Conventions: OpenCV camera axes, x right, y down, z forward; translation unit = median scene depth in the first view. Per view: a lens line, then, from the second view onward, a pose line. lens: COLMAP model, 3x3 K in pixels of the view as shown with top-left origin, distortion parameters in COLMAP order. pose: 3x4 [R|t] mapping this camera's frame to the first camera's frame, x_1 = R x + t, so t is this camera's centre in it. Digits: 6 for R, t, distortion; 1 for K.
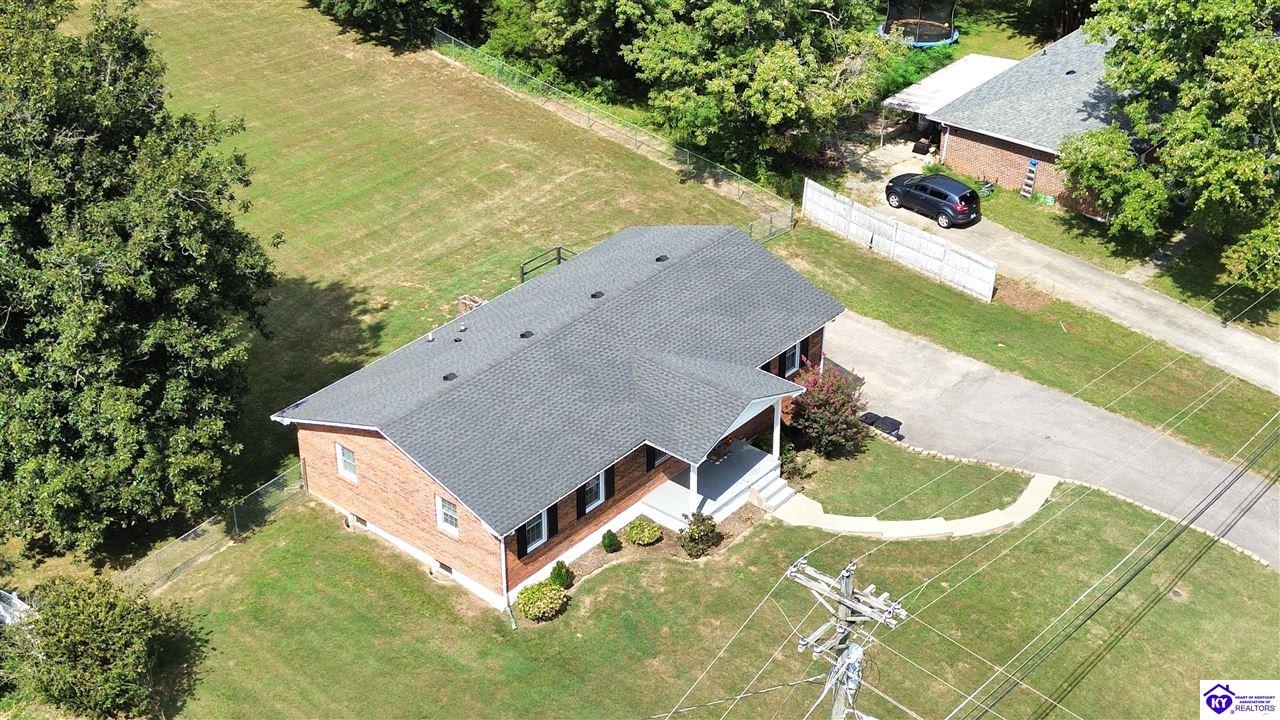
lens RADIAL K [[1752.3, 0, 640.0], [0, 1752.3, 358.1], [0, 0, 1]] dist [-0.000807, 0.000000]
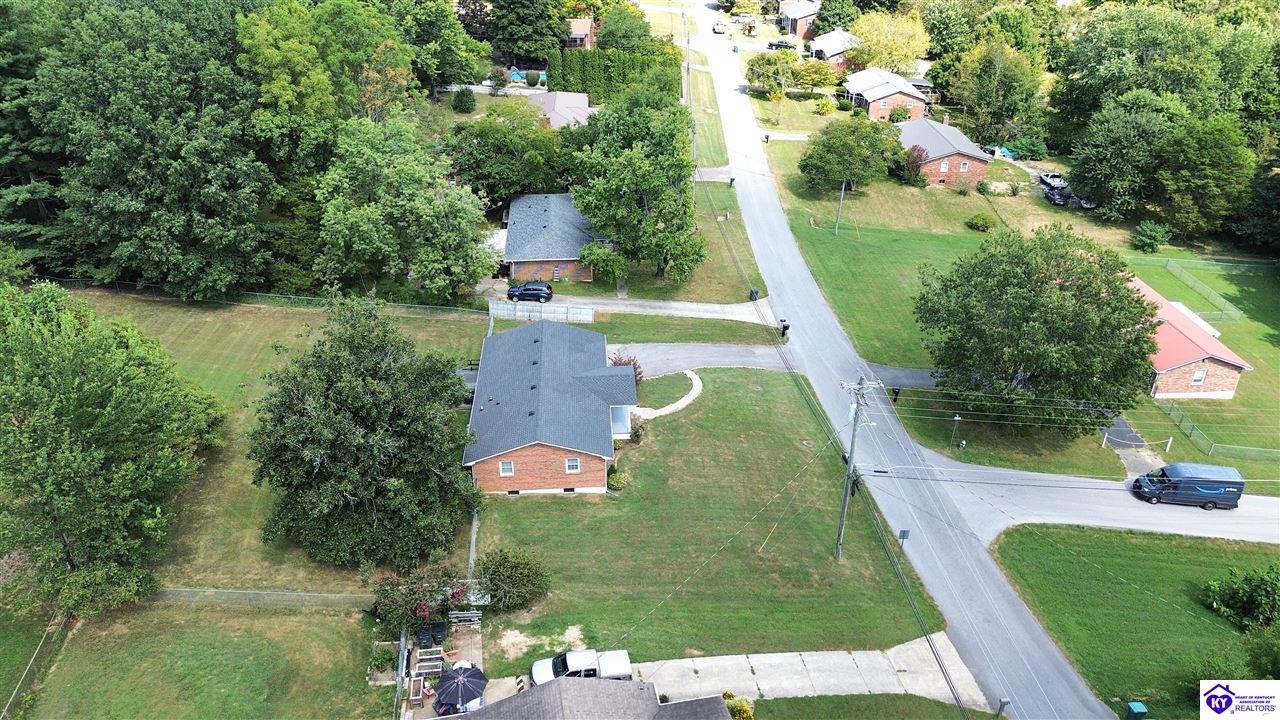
lens RADIAL K [[900.2, 0, 642.8], [0, 900.2, 362.0], [0, 0, 1]] dist [0.027223, -0.023151]
pose [[0.711769, -0.348165, 0.610054, -0.588156], [0.350469, 0.928709, 0.121121, -0.120124], [-0.608733, 0.127595, 0.783048, 0.004916]]
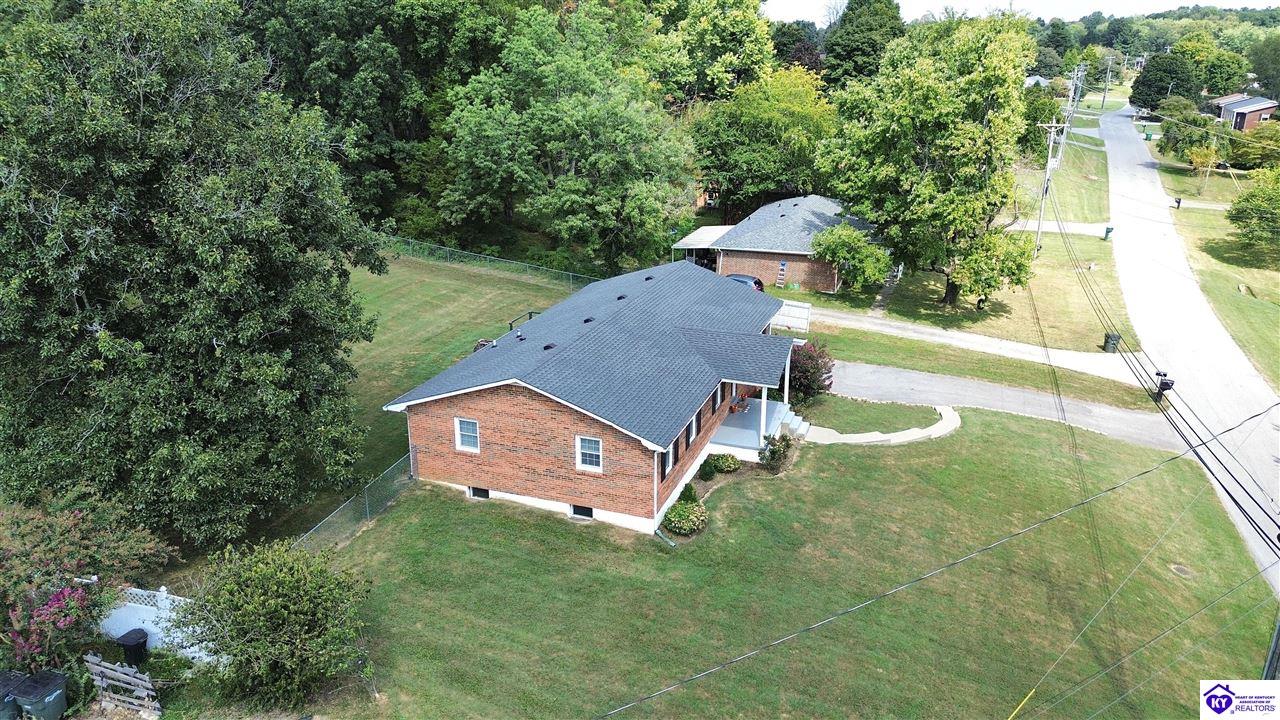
lens RADIAL K [[900.2, 0, 636.8], [0, 900.2, 358.3], [0, 0, 1]] dist [0.027223, -0.023151]
pose [[0.941090, -0.109027, 0.320099, -0.207834], [0.171095, 0.970013, -0.172628, 0.109569], [-0.291680, 0.217226, 0.931523, 0.381704]]
